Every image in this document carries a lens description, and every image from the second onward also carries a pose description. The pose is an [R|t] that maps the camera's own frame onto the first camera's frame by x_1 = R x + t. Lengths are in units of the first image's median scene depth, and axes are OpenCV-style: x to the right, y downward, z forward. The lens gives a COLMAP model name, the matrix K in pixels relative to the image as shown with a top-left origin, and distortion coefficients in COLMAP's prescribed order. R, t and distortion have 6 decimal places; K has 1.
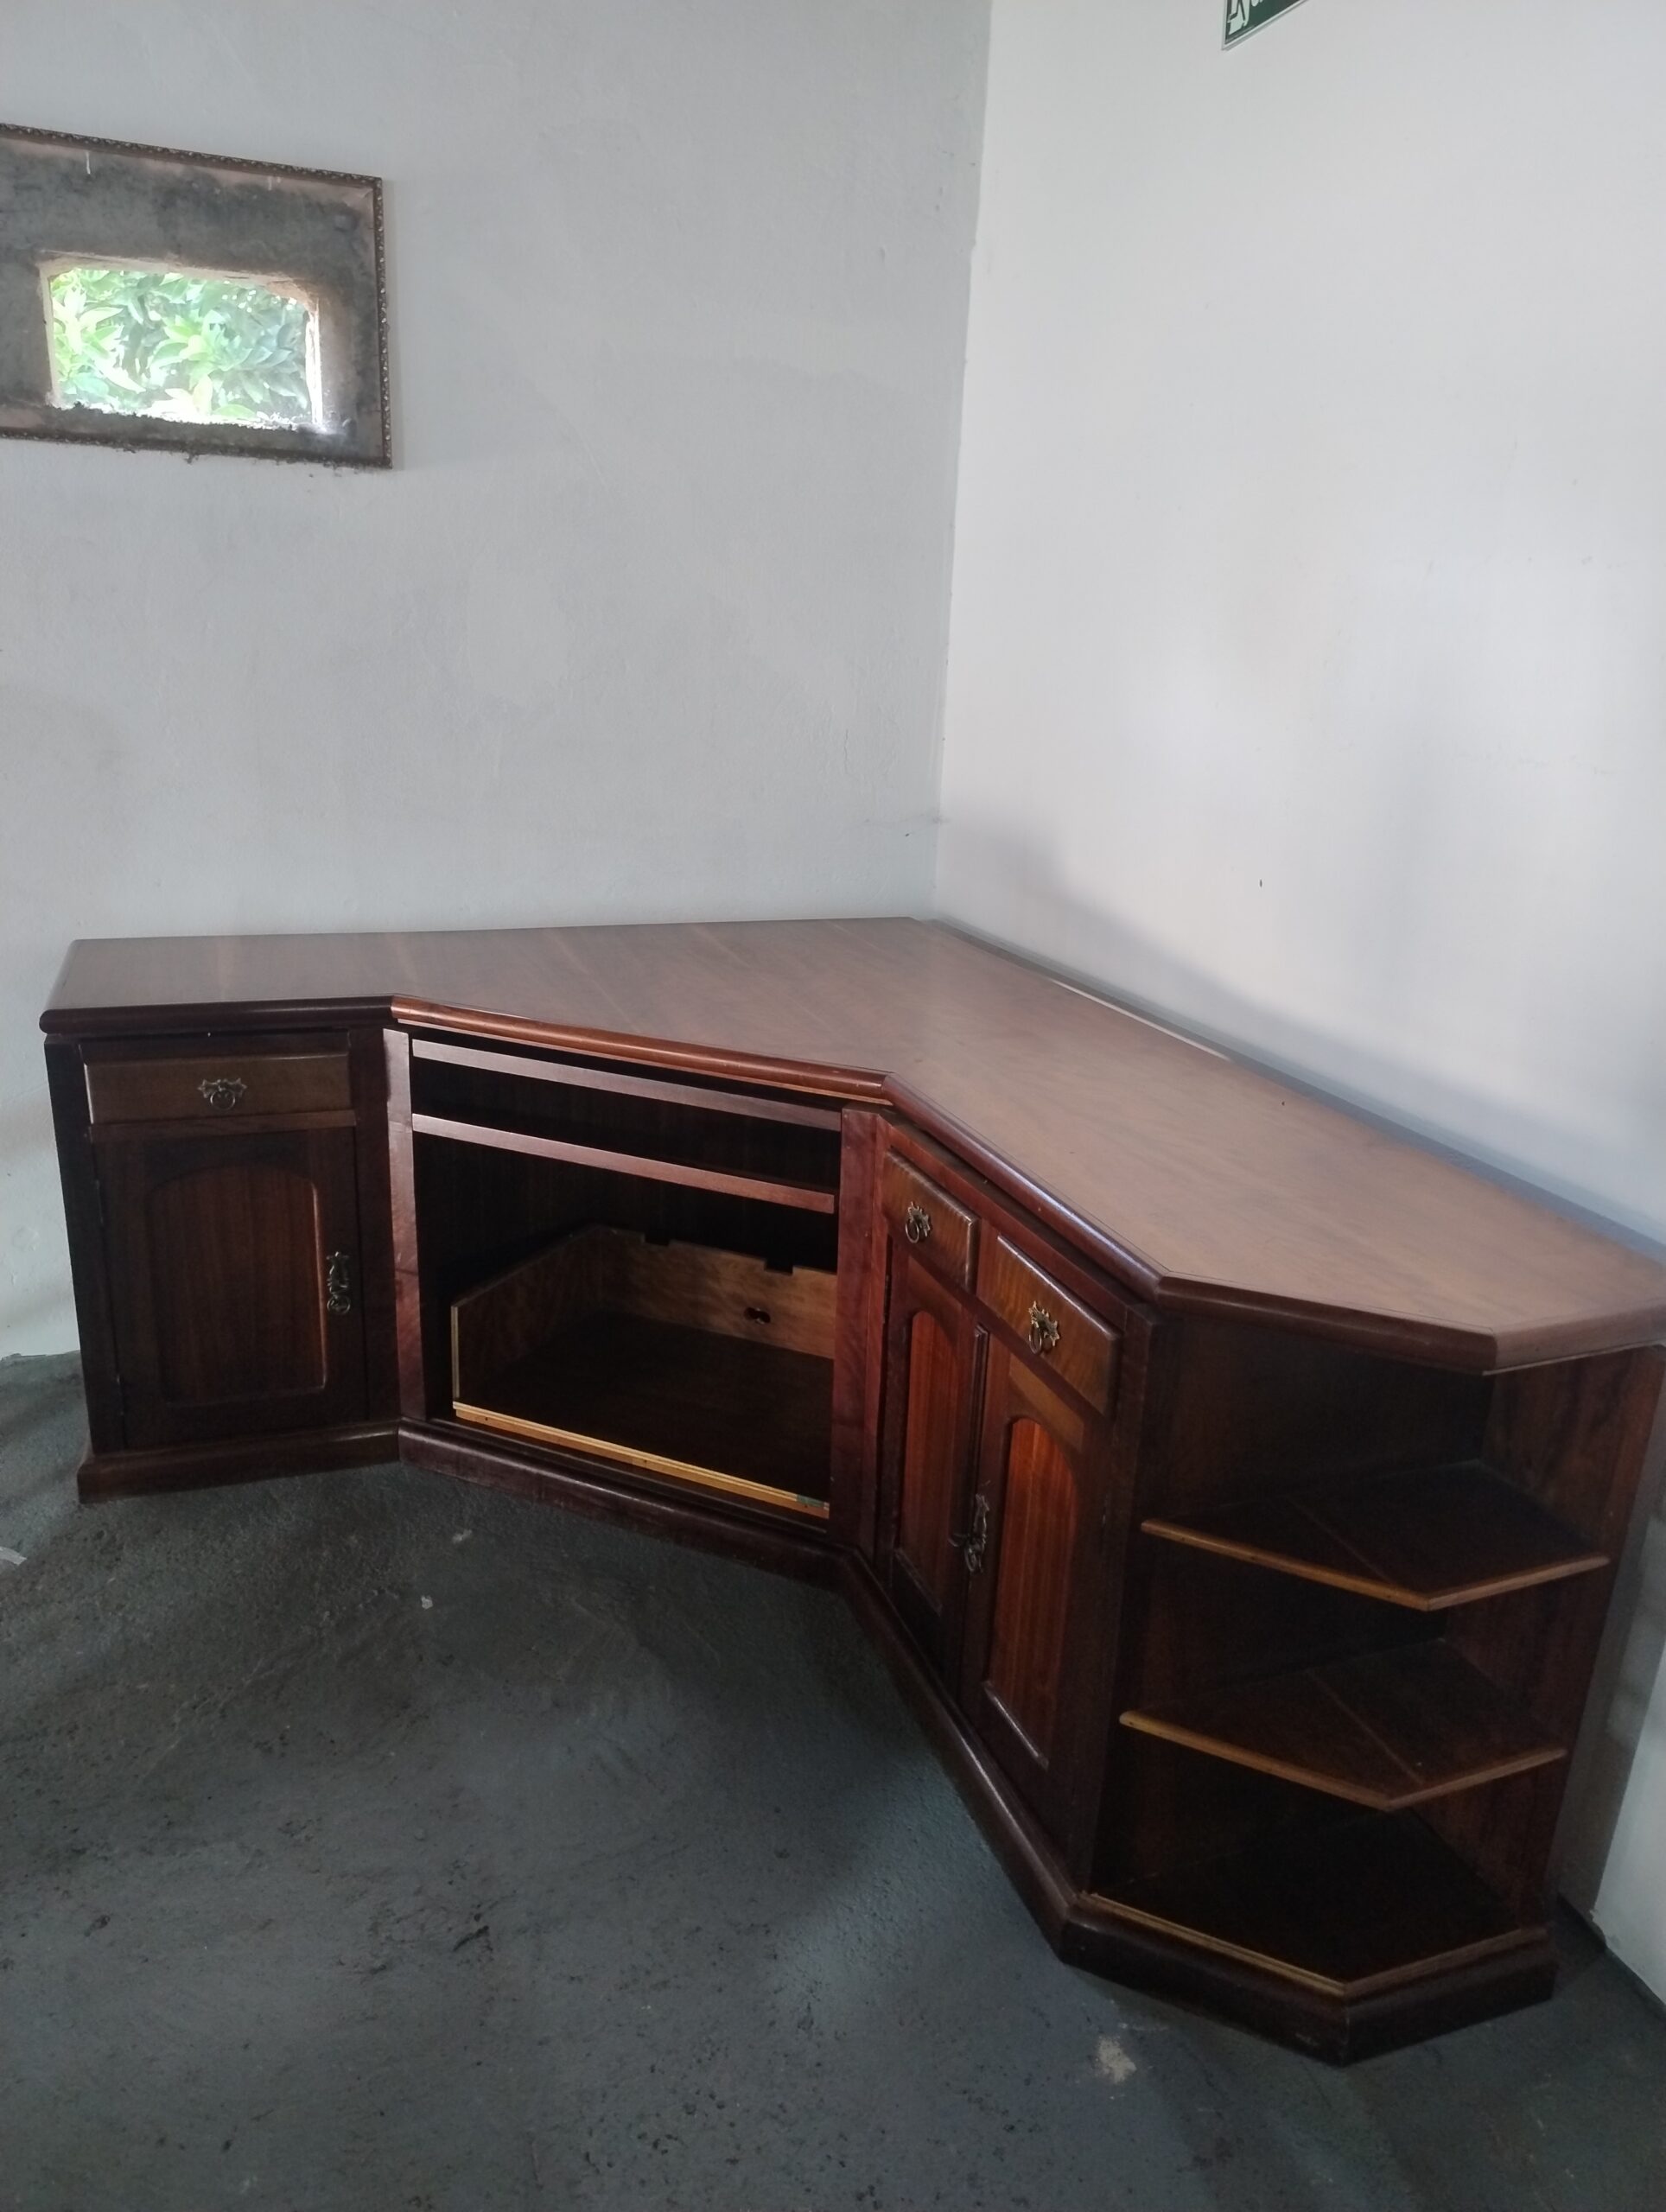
lens RADIAL K [[1533.7, 0, 842.8], [0, 1533.7, 1127.2], [0, 0, 1]] dist [0.052624, -0.066911]
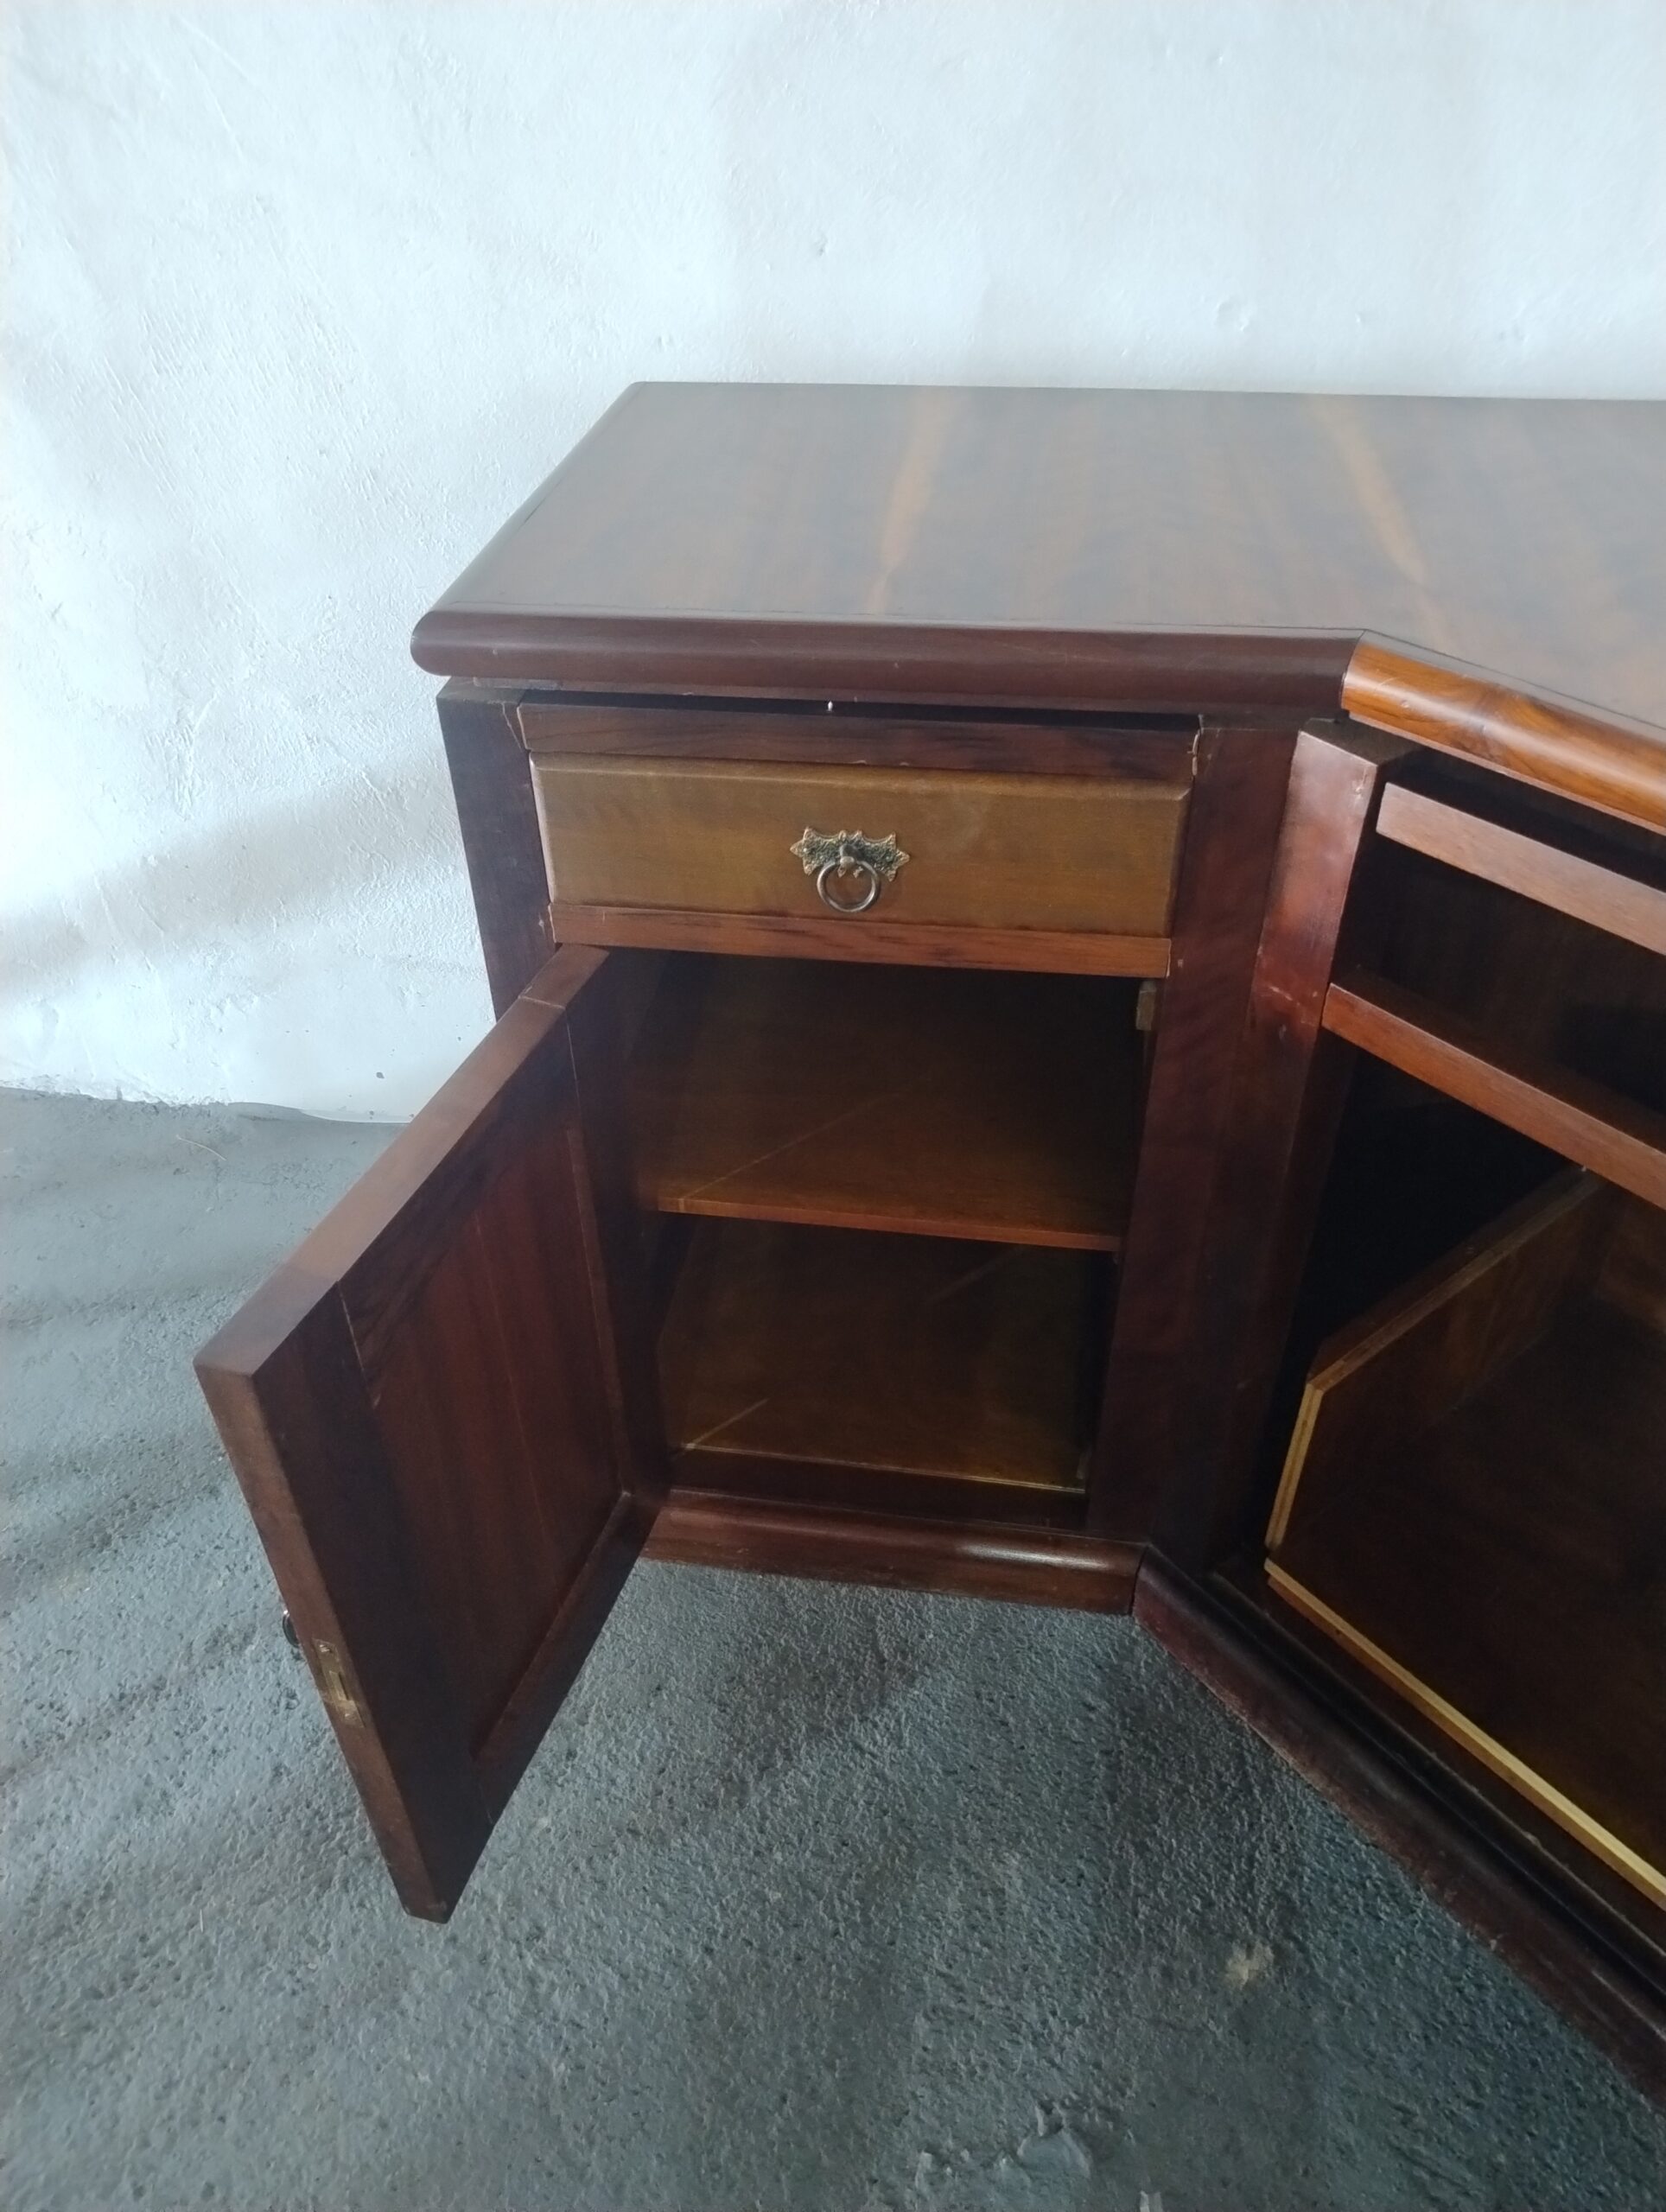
lens RADIAL K [[1549.0, 0, 833.0], [0, 1549.0, 1106.0], [0, 0, 1]] dist [0.005851, 0.000636]
pose [[0.880386, 0.239797, -0.409168, -0.295292], [-0.095927, 0.934959, 0.341541, -0.119757], [0.464455, -0.261438, 0.846127, 0.828202]]
